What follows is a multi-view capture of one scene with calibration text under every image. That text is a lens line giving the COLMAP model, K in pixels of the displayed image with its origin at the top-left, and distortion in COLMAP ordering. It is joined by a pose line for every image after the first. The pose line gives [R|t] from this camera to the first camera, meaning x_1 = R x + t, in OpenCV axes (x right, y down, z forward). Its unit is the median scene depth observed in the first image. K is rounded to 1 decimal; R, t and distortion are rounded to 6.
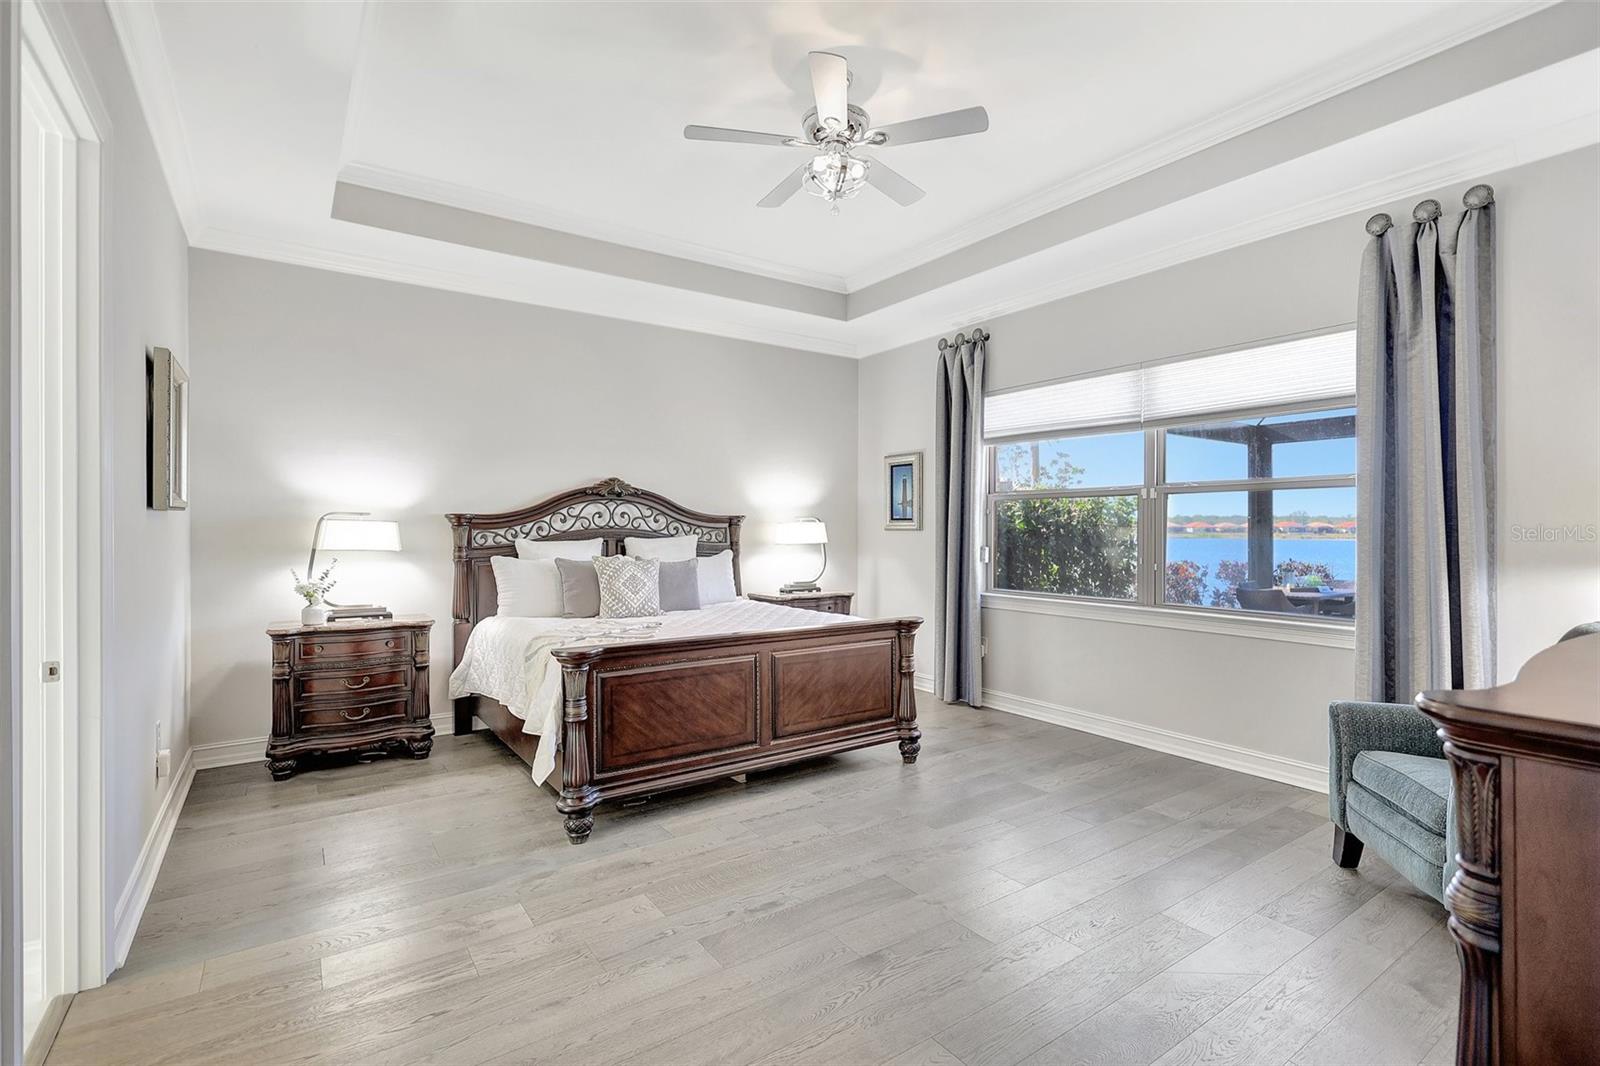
lens RADIAL K [[741.3, 0, 803.0], [0, 741.3, 523.4], [0, 0, 1]] dist [0.001724, -0.001319]
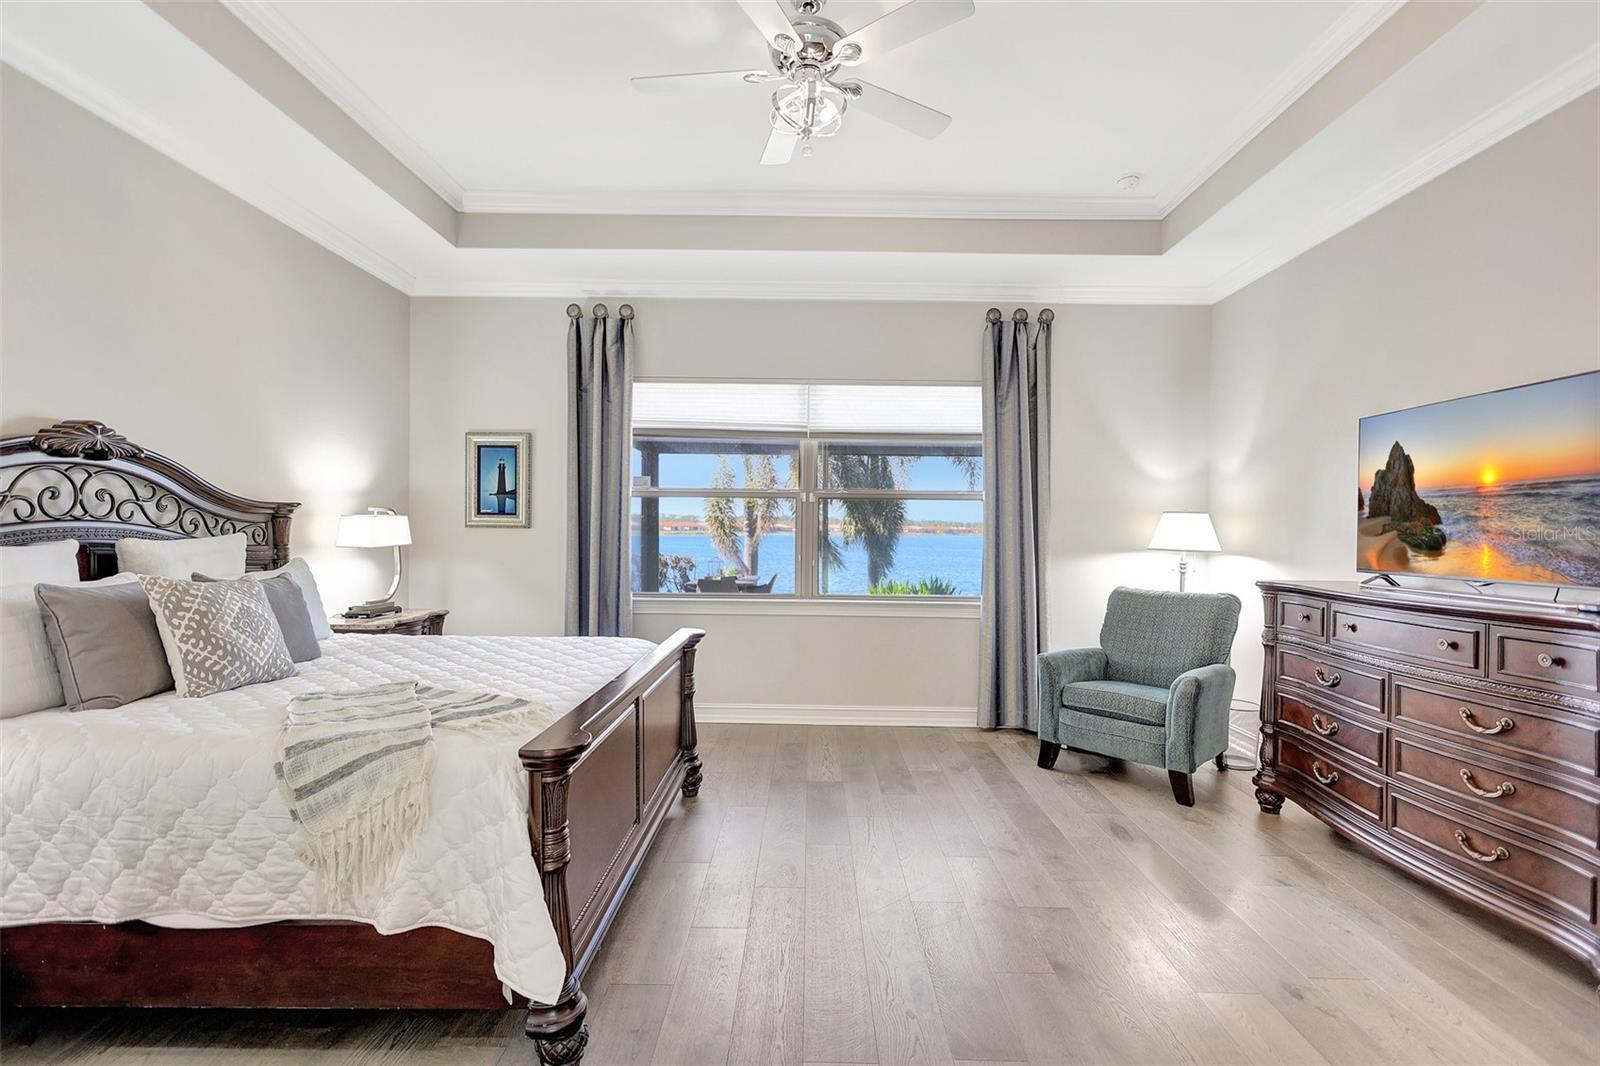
lens RADIAL K [[741.3, 0, 798.8], [0, 741.3, 528.6], [0, 0, 1]] dist [0.001724, -0.001319]
pose [[0.576679, 0.005731, 0.816951, -0.381173], [-0.015548, 0.999871, 0.003961, 0.002338], [-0.816823, -0.014986, 0.576694, 0.310414]]
